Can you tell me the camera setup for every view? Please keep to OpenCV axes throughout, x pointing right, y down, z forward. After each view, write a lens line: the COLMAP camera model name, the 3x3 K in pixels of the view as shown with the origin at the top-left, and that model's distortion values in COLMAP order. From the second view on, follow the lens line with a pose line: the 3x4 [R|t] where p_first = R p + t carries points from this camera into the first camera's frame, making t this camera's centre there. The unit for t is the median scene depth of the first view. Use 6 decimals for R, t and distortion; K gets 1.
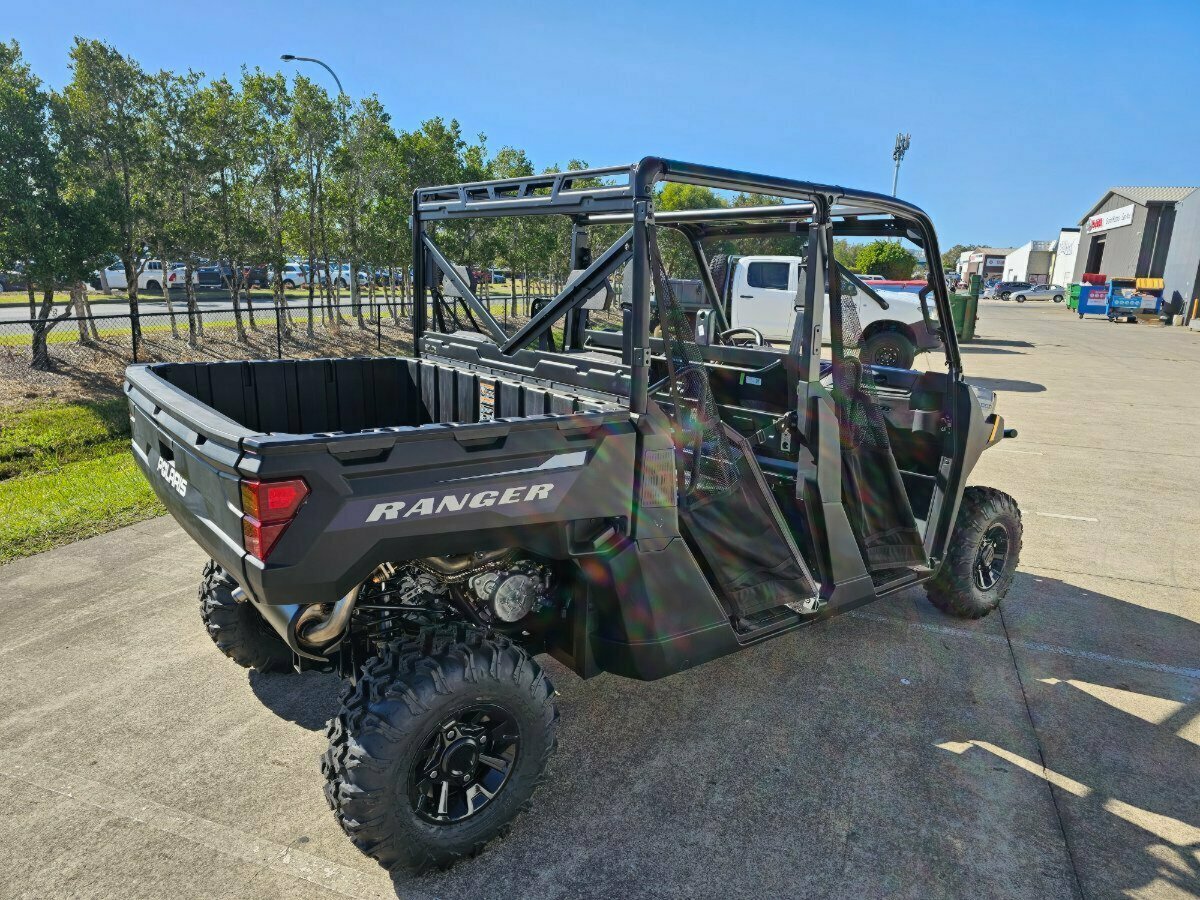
lens RADIAL K [[803.4, 0, 591.7], [0, 803.4, 455.9], [0, 0, 1]] dist [0.048633, -0.031234]
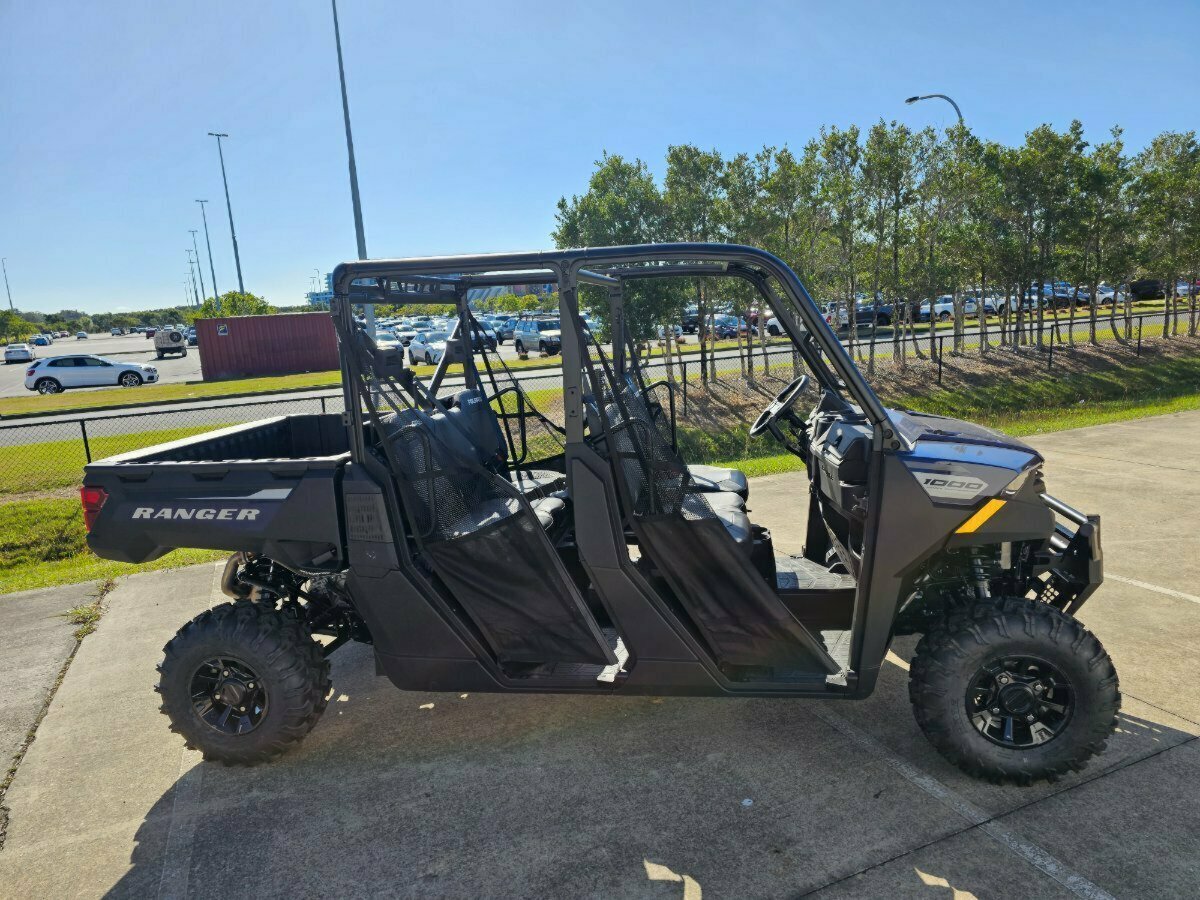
lens RADIAL K [[795.9, 0, 604.3], [0, 795.9, 461.4], [0, 0, 1]] dist [0.062978, -0.051602]
pose [[0.693251, 0.060178, -0.718180, 0.805423], [-0.081237, 0.996682, 0.005097, -0.061696], [0.716104, 0.054809, 0.695839, 0.274704]]
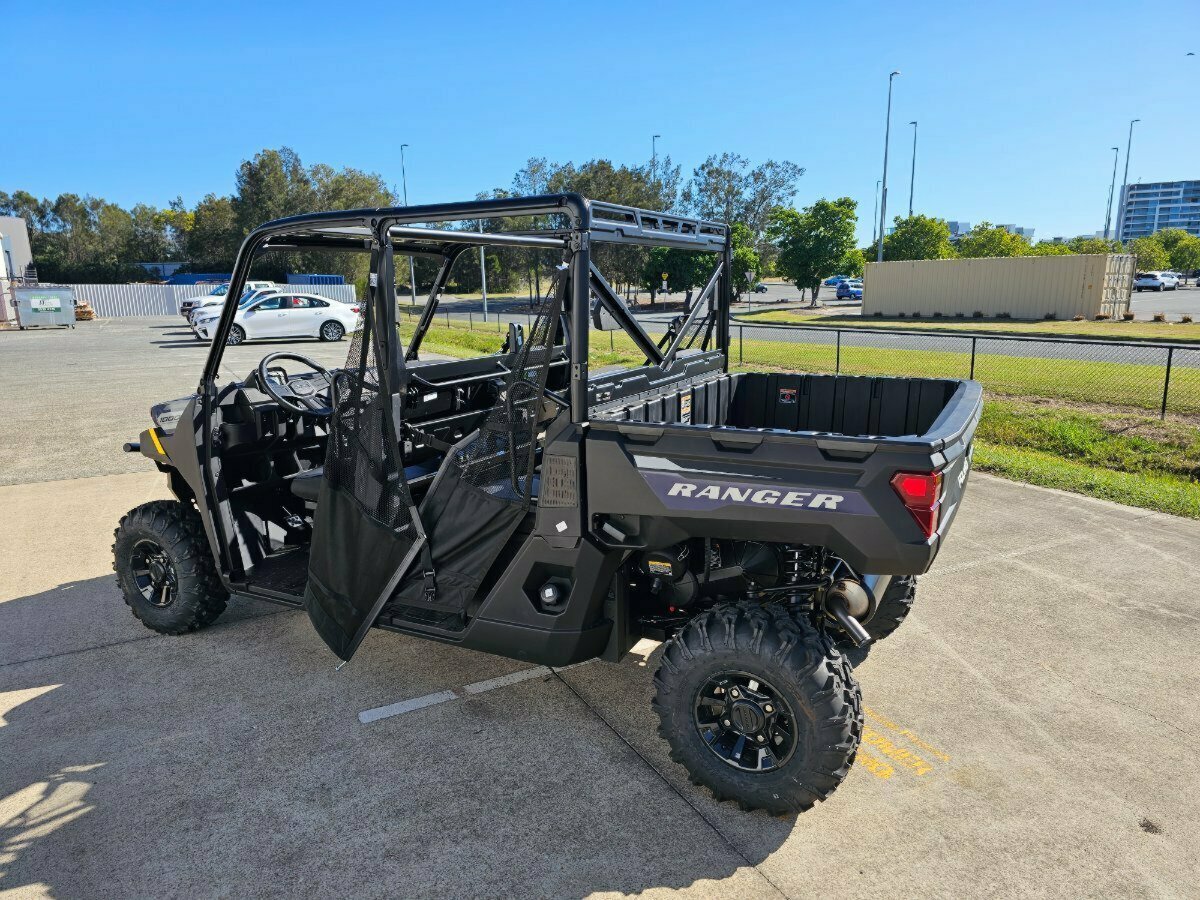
lens RADIAL K [[796.9, 0, 597.4], [0, 796.9, 464.8], [0, 0, 1]] dist [0.076202, -0.065586]
pose [[-0.650218, 0.142057, -0.746349, 1.435653], [-0.181504, 0.924874, 0.334162, -0.465662], [0.737748, 0.352744, -0.575586, 2.191884]]
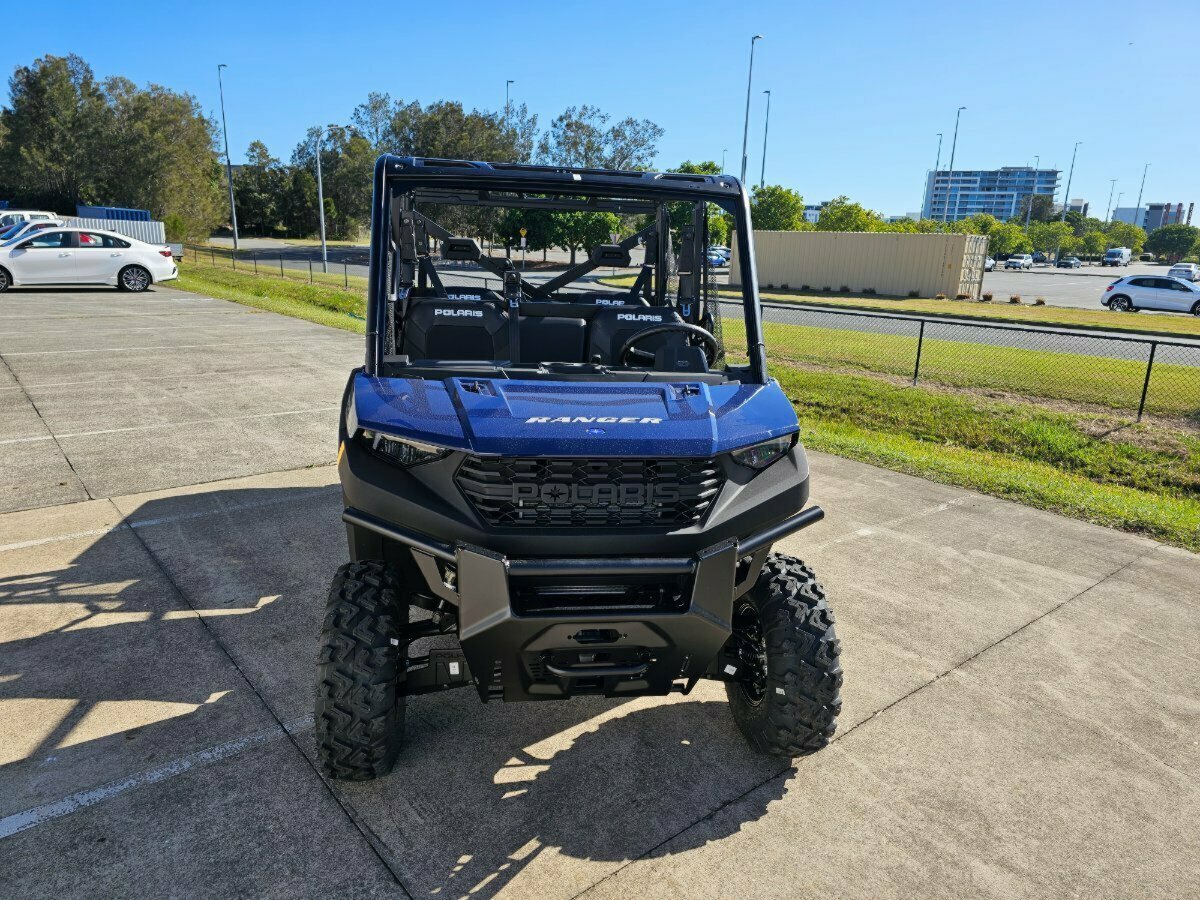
lens RADIAL K [[798.4, 0, 597.9], [0, 798.4, 459.0], [0, 0, 1]] dist [0.066340, -0.060154]
pose [[-0.493465, 0.175108, -0.851956, 0.993047], [-0.248962, 0.910101, 0.331261, -0.313967], [0.833373, 0.375571, -0.405508, 1.504991]]
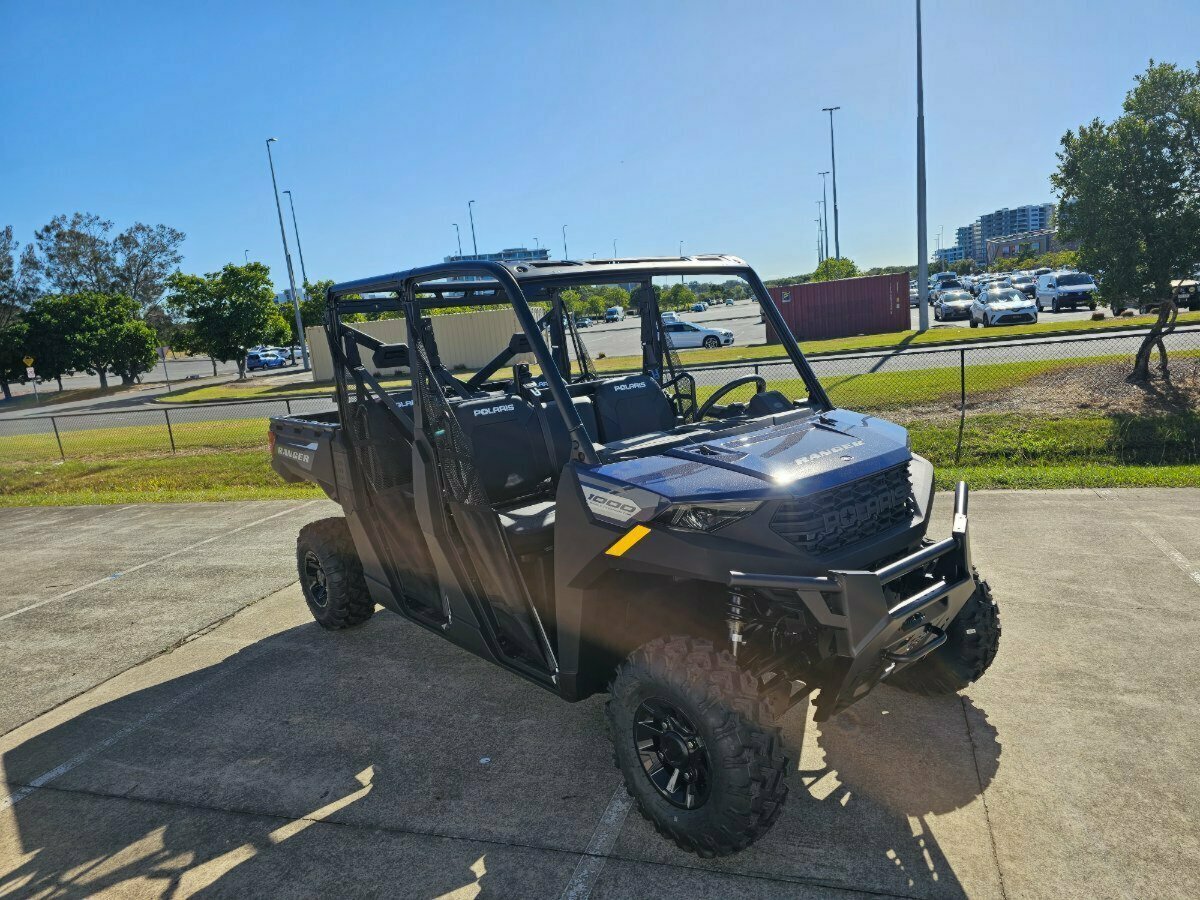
lens RADIAL K [[797.8, 0, 611.1], [0, 797.8, 454.2], [0, 0, 1]] dist [0.063973, -0.051417]
pose [[0.041986, 0.131785, -0.990389, 1.189704], [-0.132312, 0.983266, 0.125228, -0.194353], [0.990319, 0.125782, 0.058720, 0.977370]]
